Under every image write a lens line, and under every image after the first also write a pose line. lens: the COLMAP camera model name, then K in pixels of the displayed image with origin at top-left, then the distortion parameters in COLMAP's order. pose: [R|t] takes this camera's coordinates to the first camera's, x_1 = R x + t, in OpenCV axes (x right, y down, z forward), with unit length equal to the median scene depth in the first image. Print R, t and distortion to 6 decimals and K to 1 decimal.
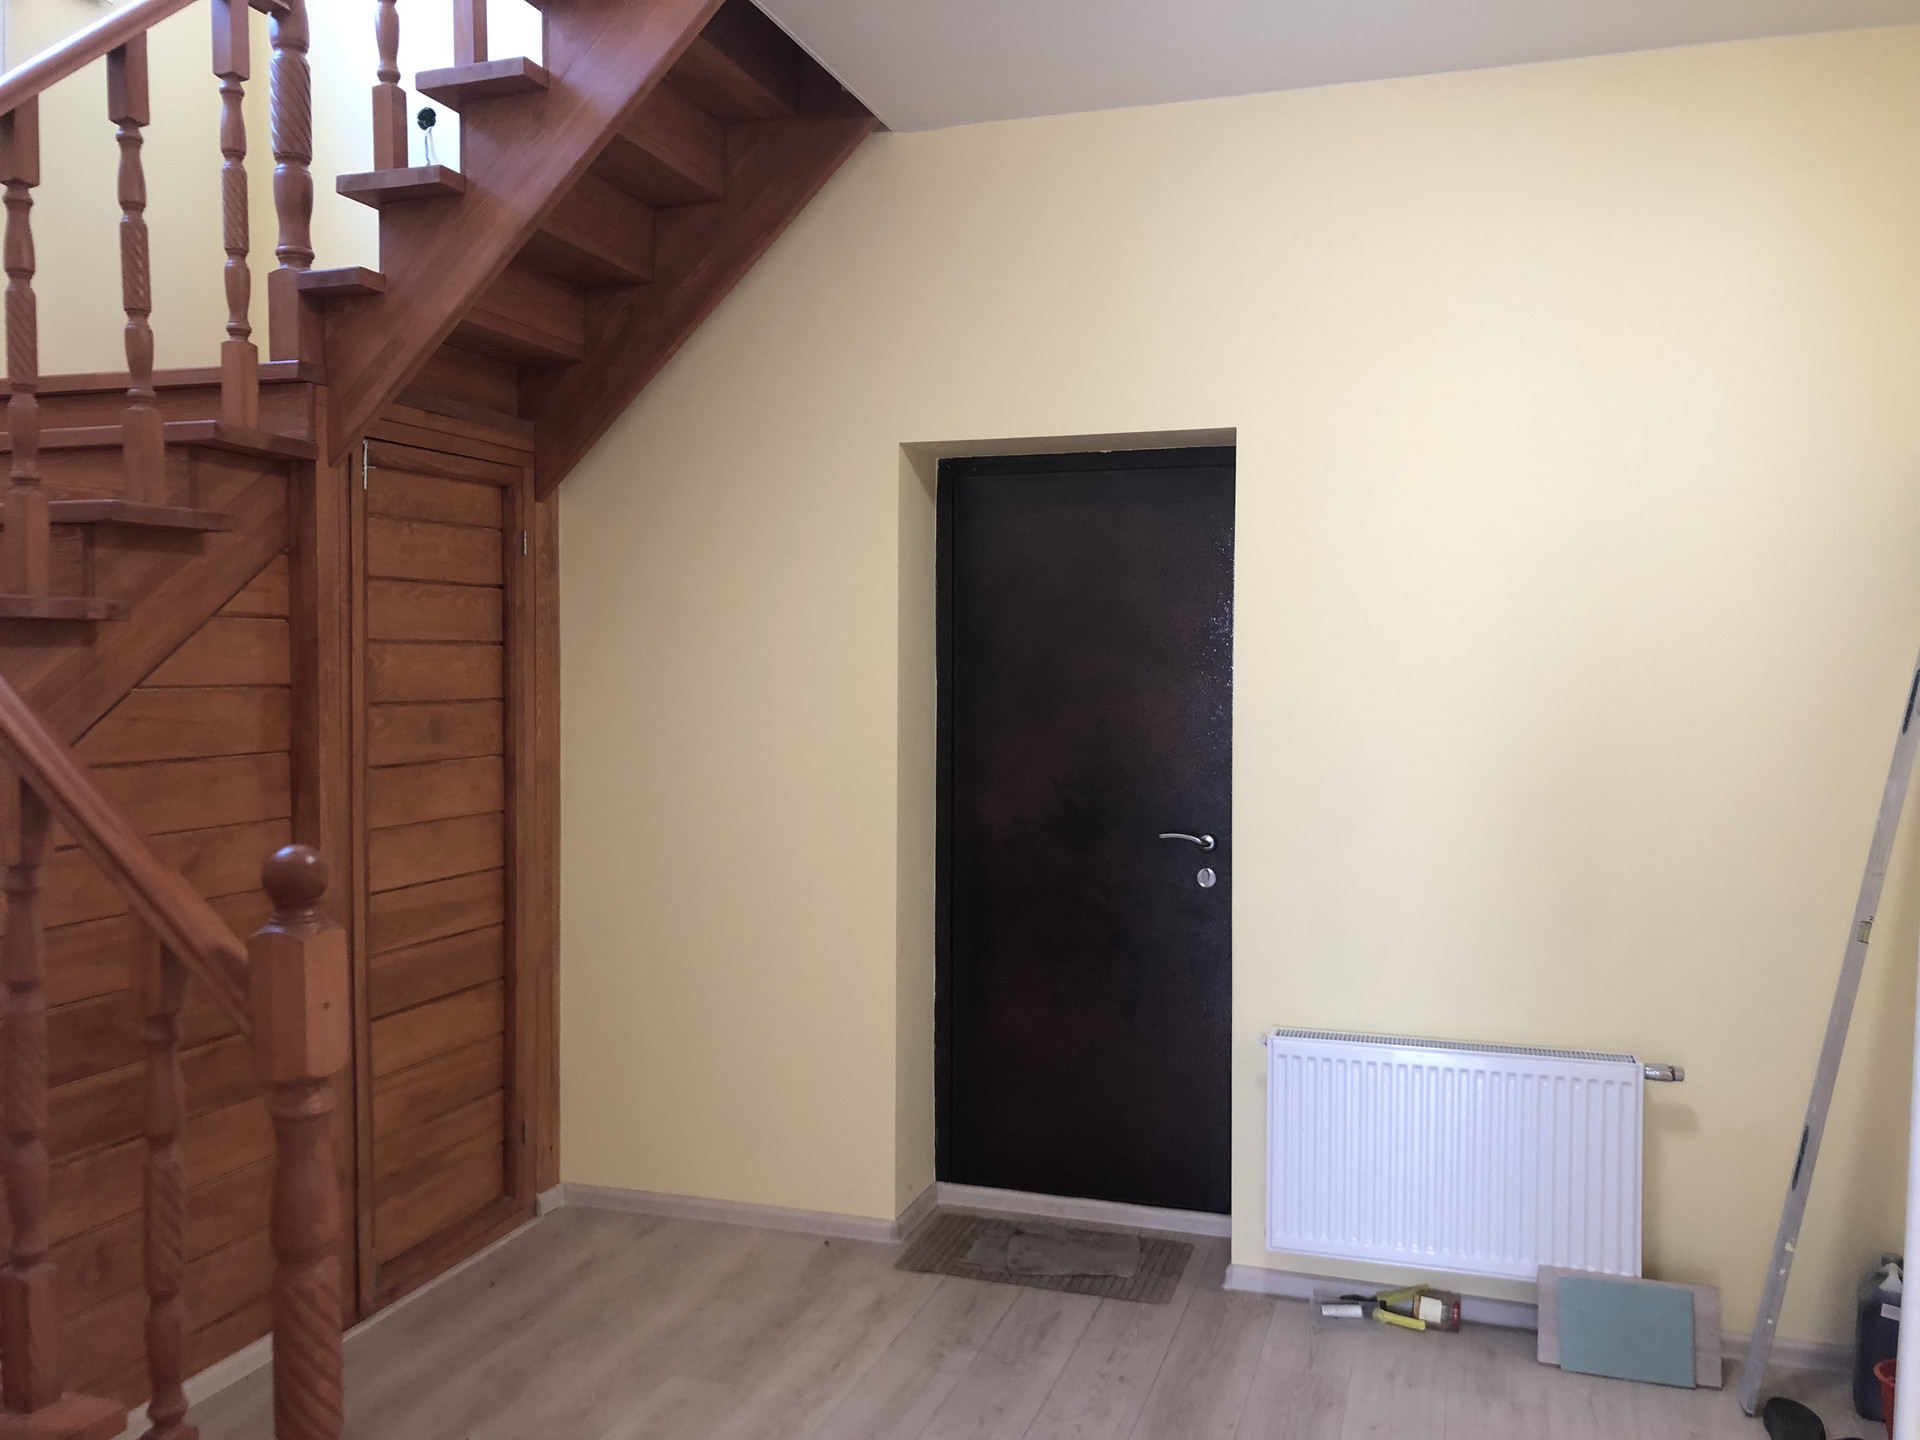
lens RADIAL K [[1573.7, 0, 976.1], [0, 1573.7, 720.1], [0, 0, 1]] dist [0.038095, -0.023438]
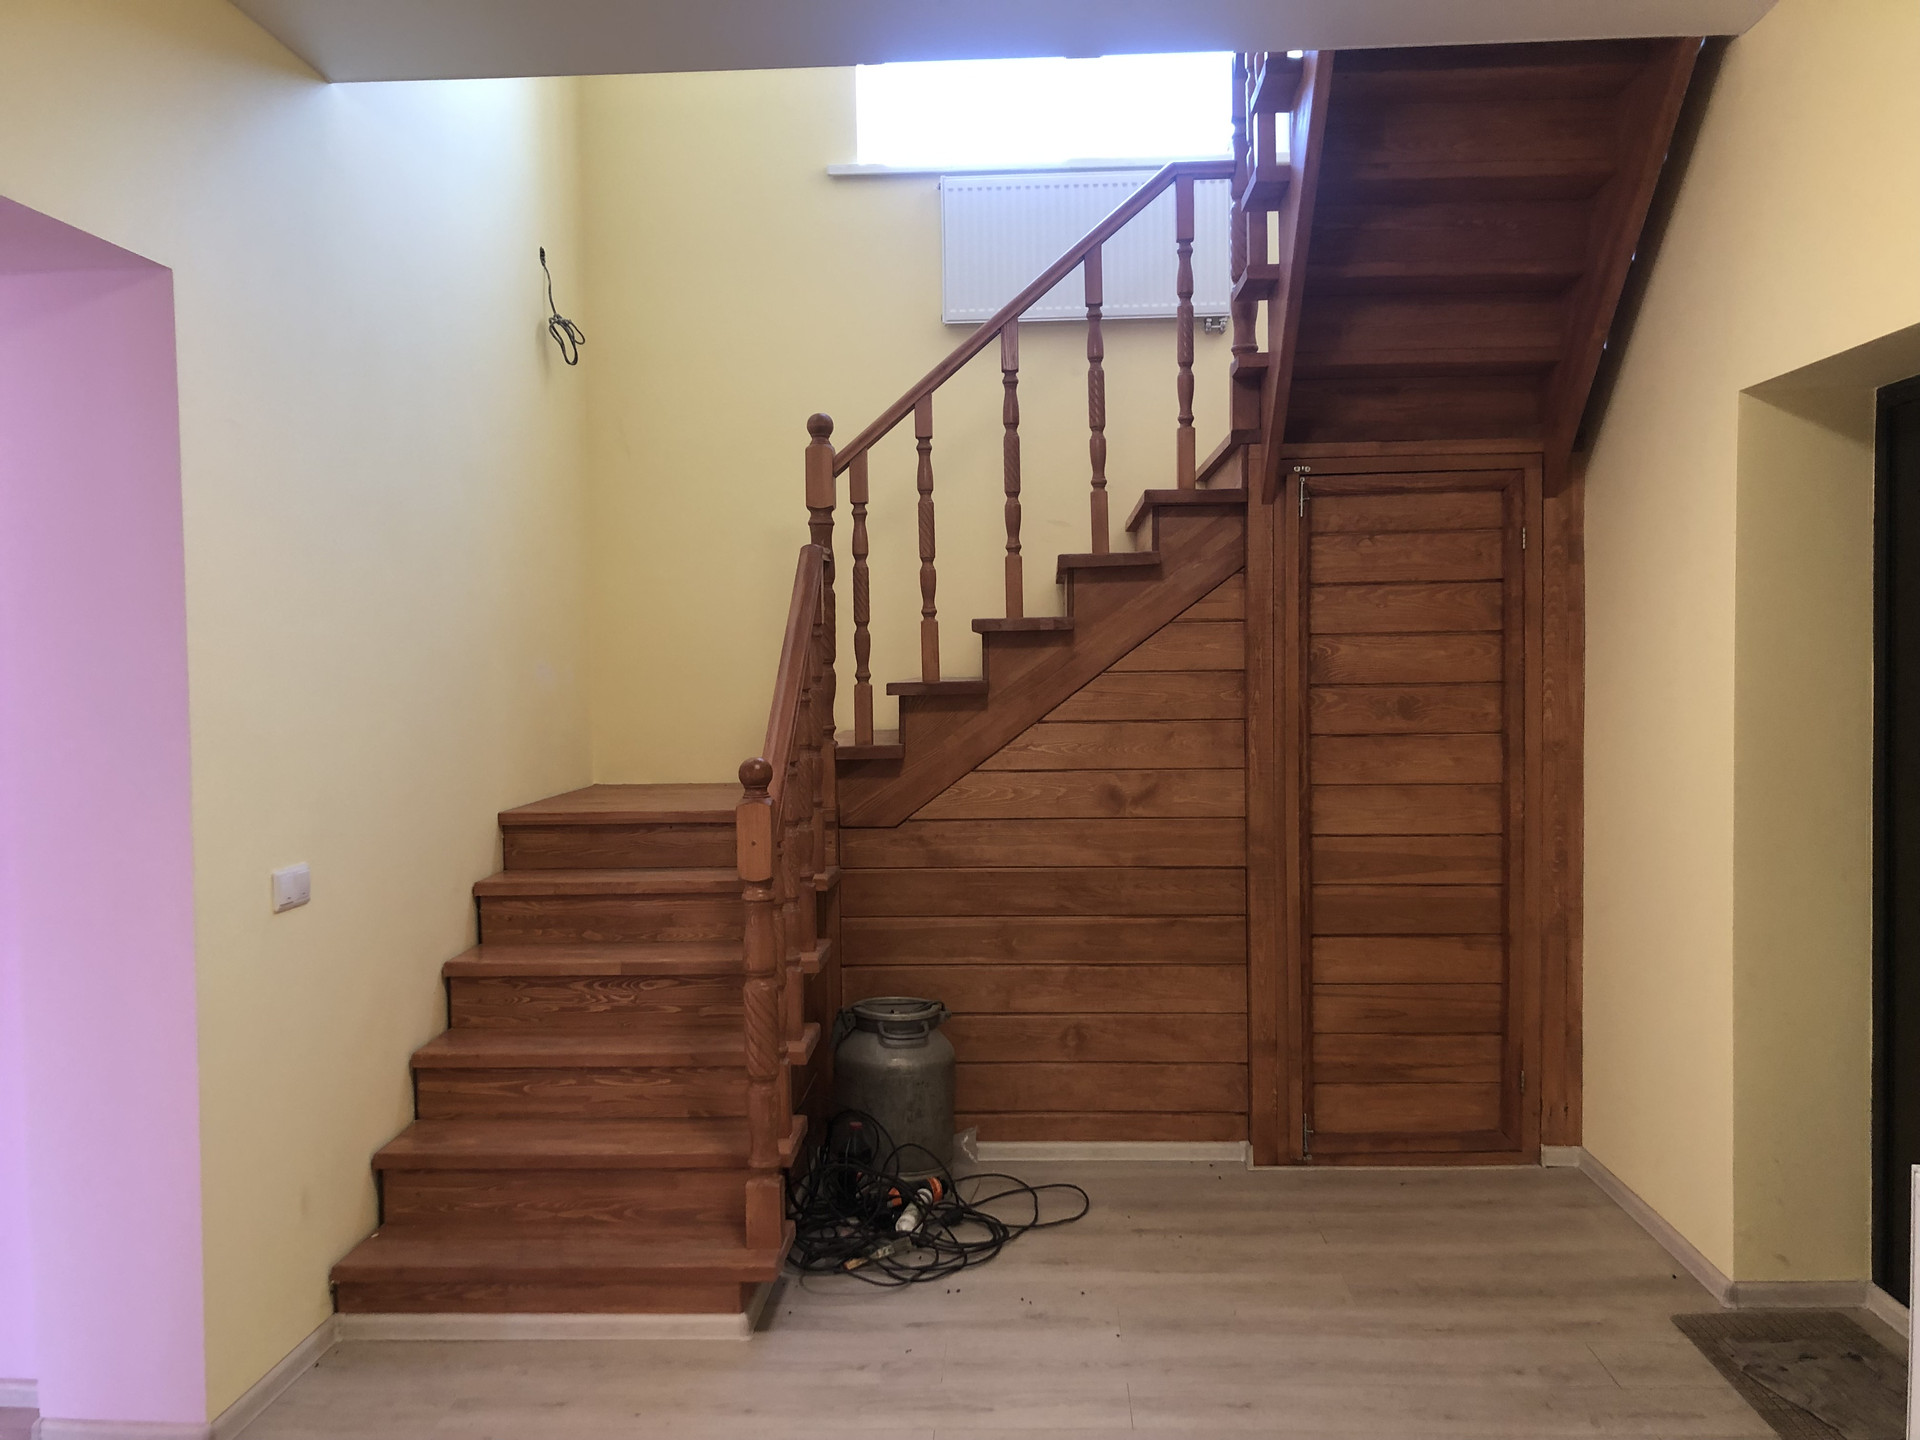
lens RADIAL K [[1573.7, 0, 965.5], [0, 1573.7, 709.6], [0, 0, 1]] dist [0.038095, -0.023438]
pose [[0.259835, 0.024425, -0.965344, 0.740817], [-0.018953, 0.999616, 0.020190, -0.010152], [0.965467, 0.013050, 0.260198, 0.387852]]
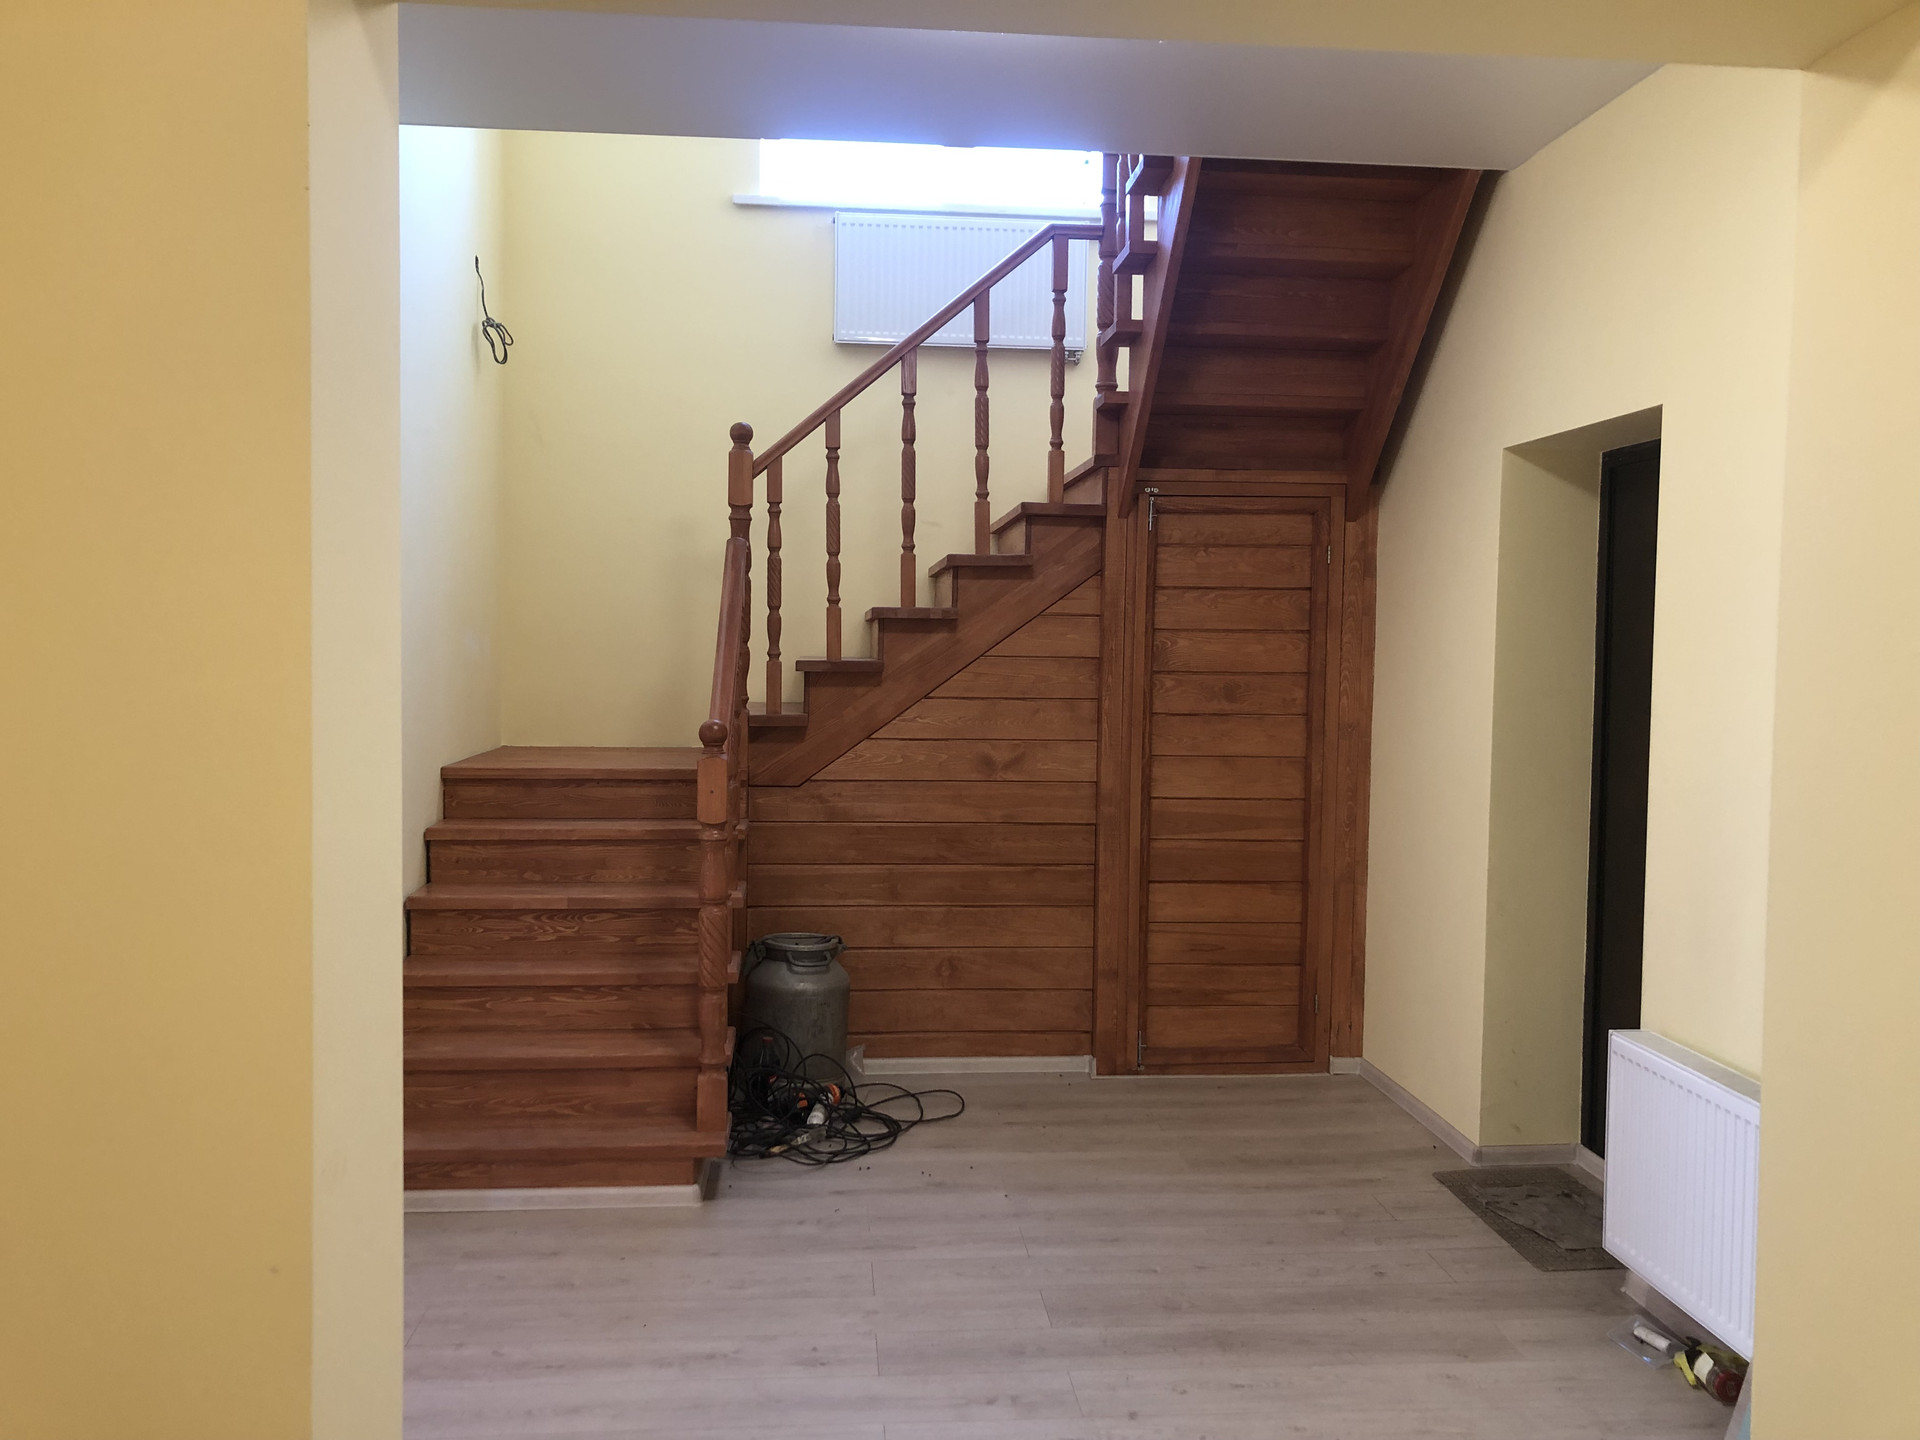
lens RADIAL K [[1573.7, 0, 956.4], [0, 1573.7, 709.5], [0, 0, 1]] dist [0.038095, -0.023438]
pose [[0.386795, 0.042934, -0.921166, 0.897784], [-0.045939, 0.998572, 0.027252, -0.005944], [0.921021, 0.031777, 0.388215, 0.233887]]
